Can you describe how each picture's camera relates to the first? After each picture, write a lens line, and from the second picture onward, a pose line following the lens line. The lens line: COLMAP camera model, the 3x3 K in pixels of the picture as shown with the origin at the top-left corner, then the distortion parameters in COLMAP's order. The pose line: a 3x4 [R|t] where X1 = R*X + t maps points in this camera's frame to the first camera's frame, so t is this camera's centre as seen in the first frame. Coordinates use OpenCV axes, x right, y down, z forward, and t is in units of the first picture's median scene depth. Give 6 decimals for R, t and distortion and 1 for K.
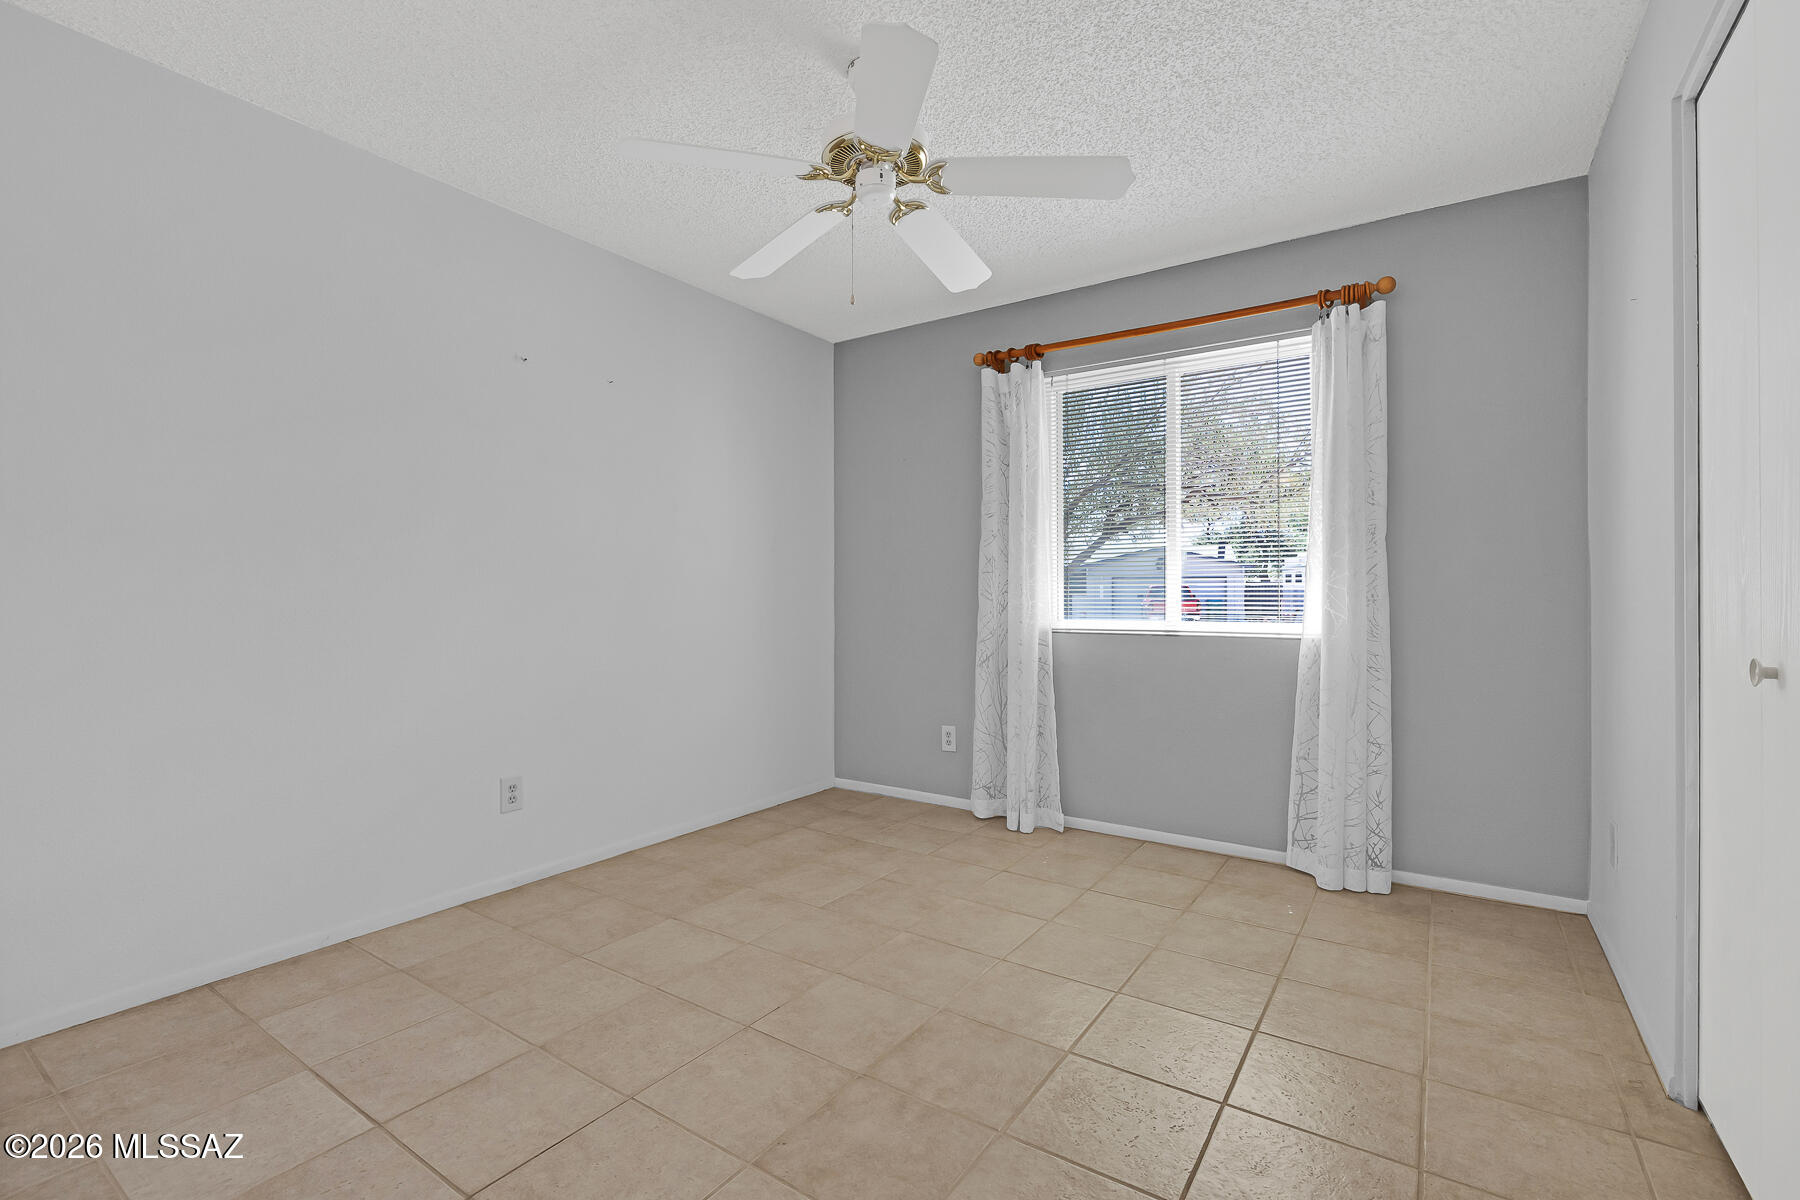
lens RADIAL K [[765.6, 0, 902.4], [0, 765.6, 583.3], [0, 0, 1]] dist [0.002192, -0.000015]
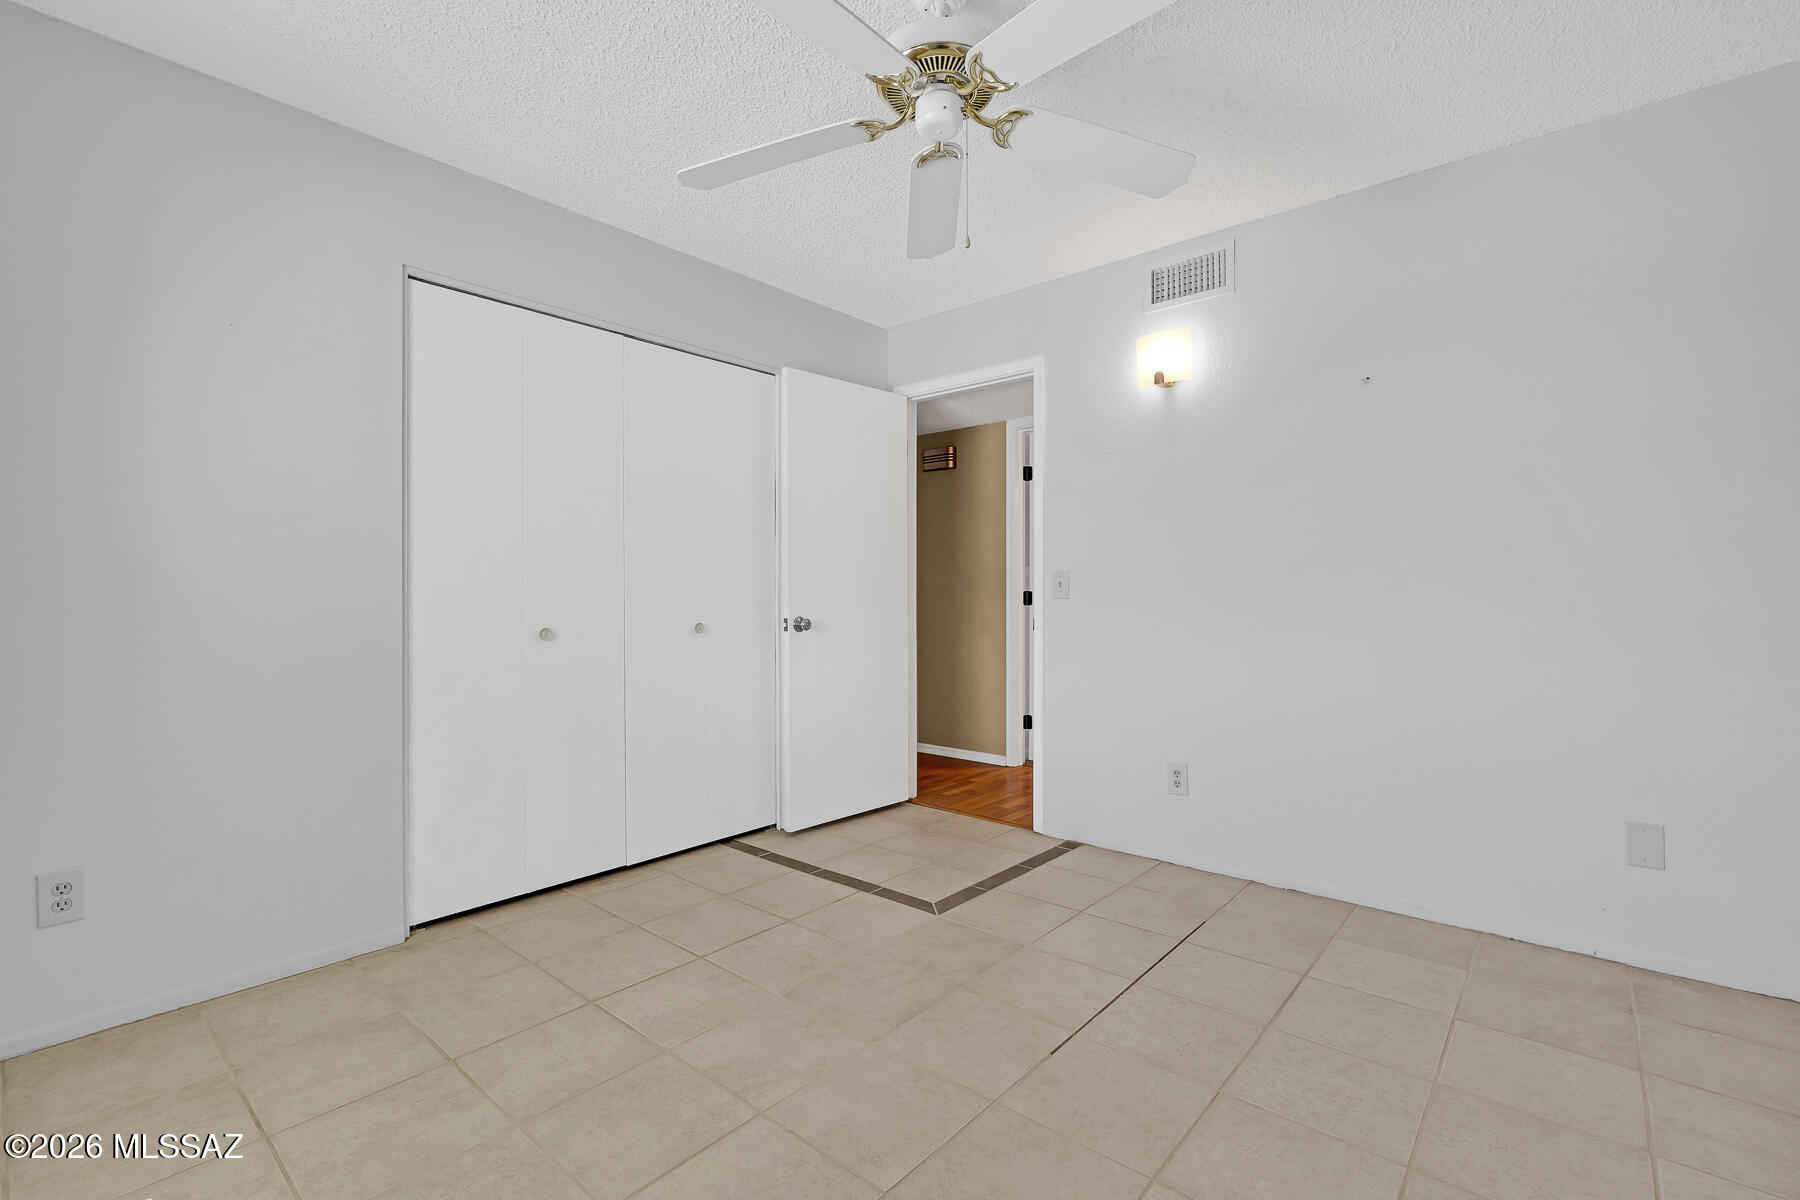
lens RADIAL K [[765.6, 0, 896.0], [0, 765.6, 598.0], [0, 0, 1]] dist [0.002192, -0.000015]
pose [[-0.991561, 0.003535, 0.129590, -0.112194], [0.001561, 0.999881, -0.015329, 0.036318], [-0.129629, -0.014997, -0.991449, 2.177653]]
